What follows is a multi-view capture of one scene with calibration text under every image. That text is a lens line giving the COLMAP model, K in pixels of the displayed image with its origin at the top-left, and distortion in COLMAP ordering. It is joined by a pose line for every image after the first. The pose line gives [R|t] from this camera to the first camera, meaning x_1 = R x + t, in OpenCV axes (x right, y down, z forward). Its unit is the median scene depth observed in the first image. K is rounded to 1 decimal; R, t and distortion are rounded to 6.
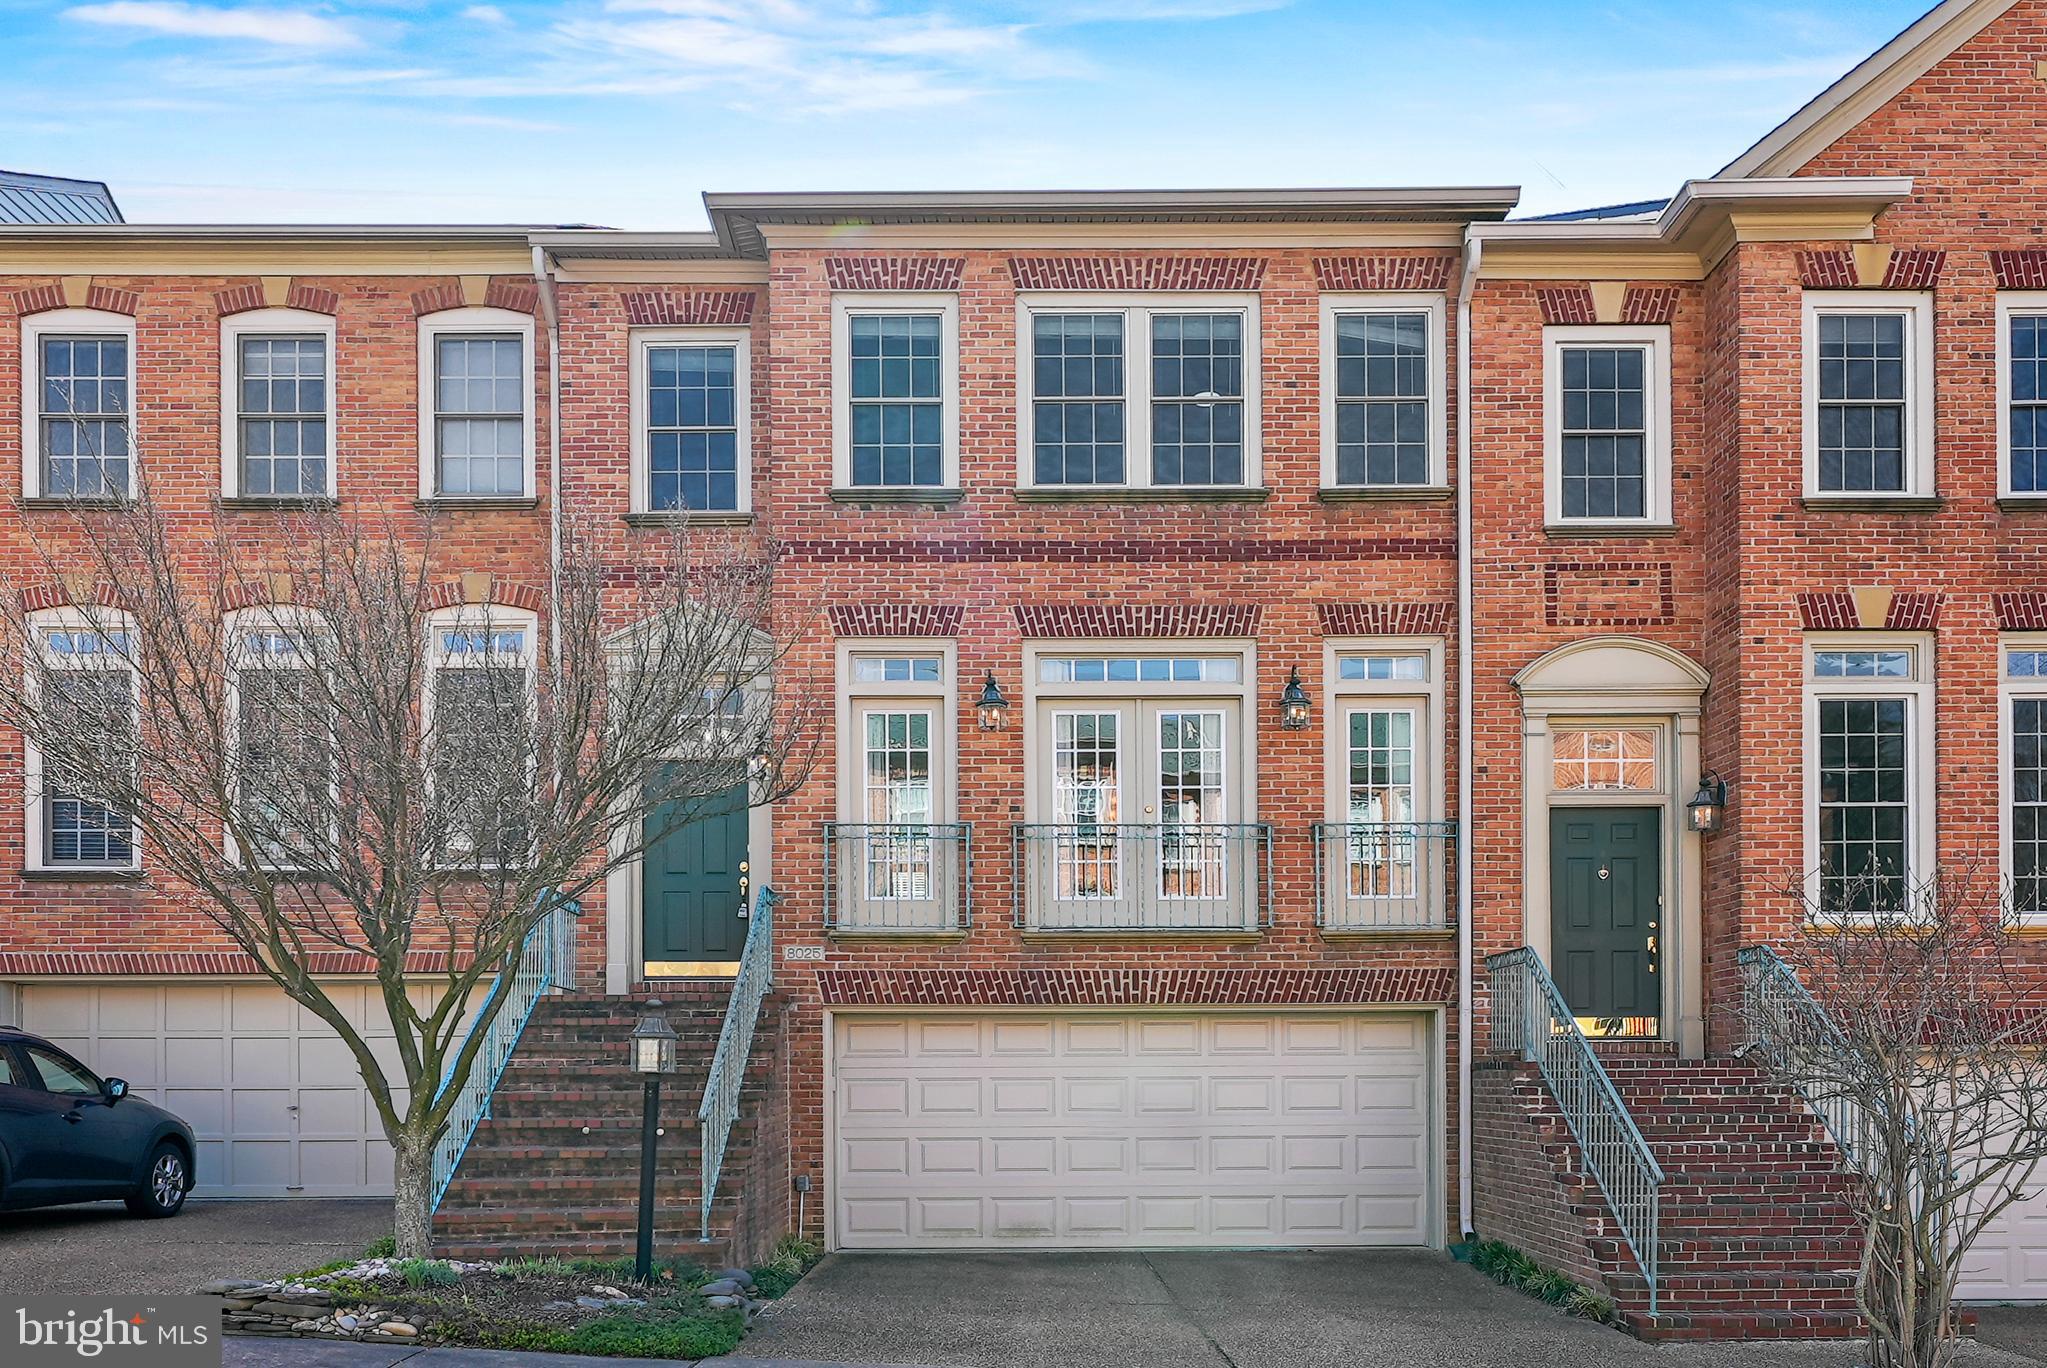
lens RADIAL K [[1040.4, 0, 1023.4], [0, 1040.4, 673.0], [0, 0, 1]] dist [-0.000598, 0.000300]
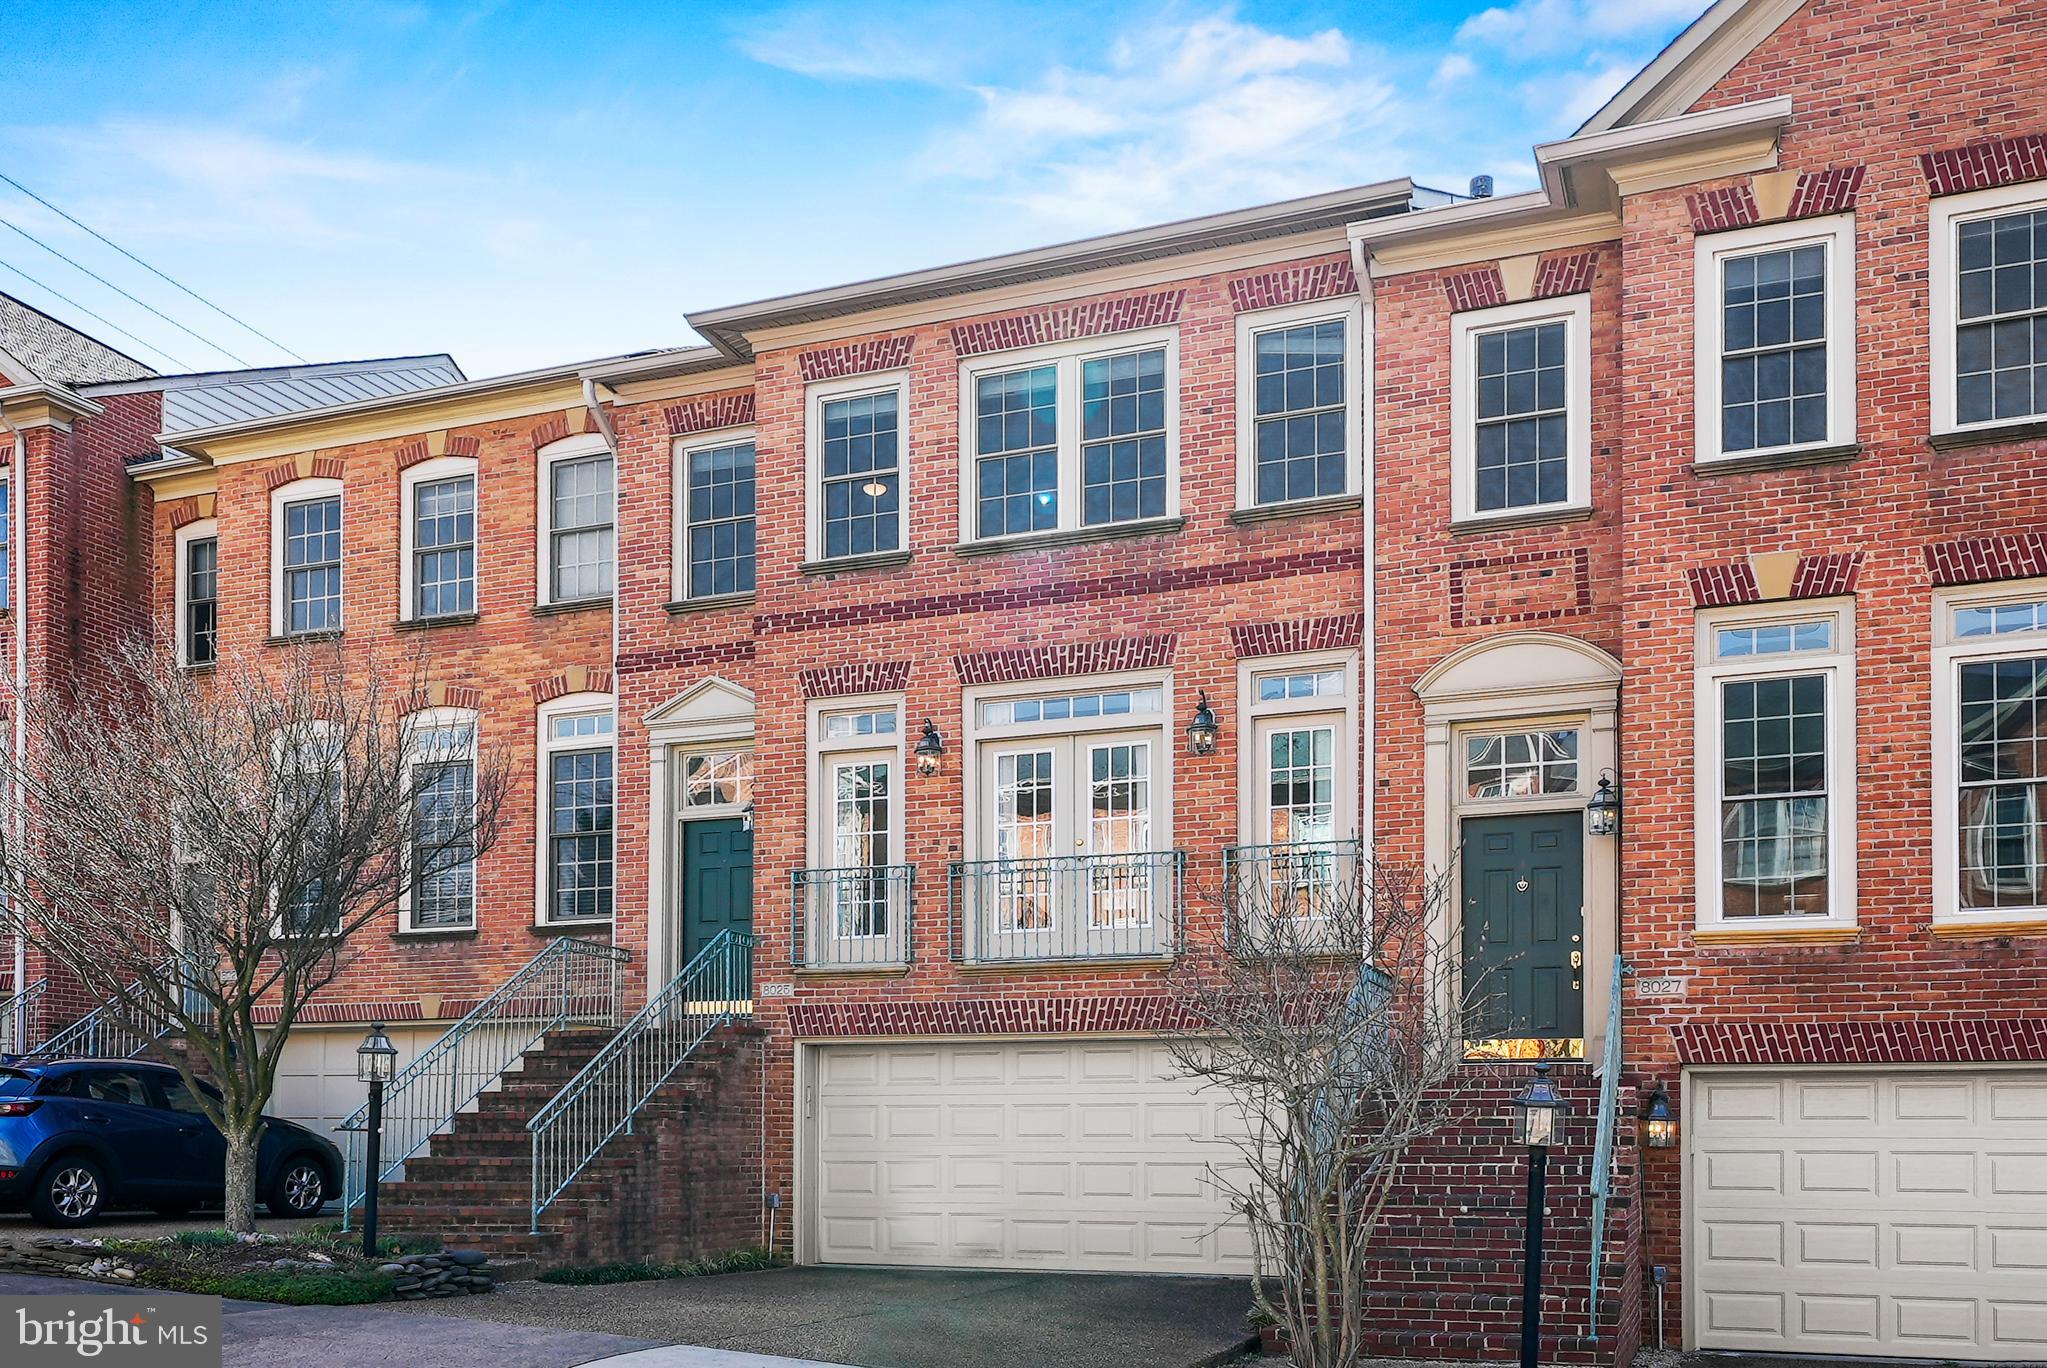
lens RADIAL K [[1040.0, 0, 1026.4], [0, 1040.0, 692.7], [0, 0, 1]] dist [0.000391, 0.001576]
pose [[0.972250, -0.084538, -0.218136, 0.309577], [0.080002, 0.996356, -0.029557, 0.010324], [0.219840, 0.011285, 0.975471, -0.015884]]
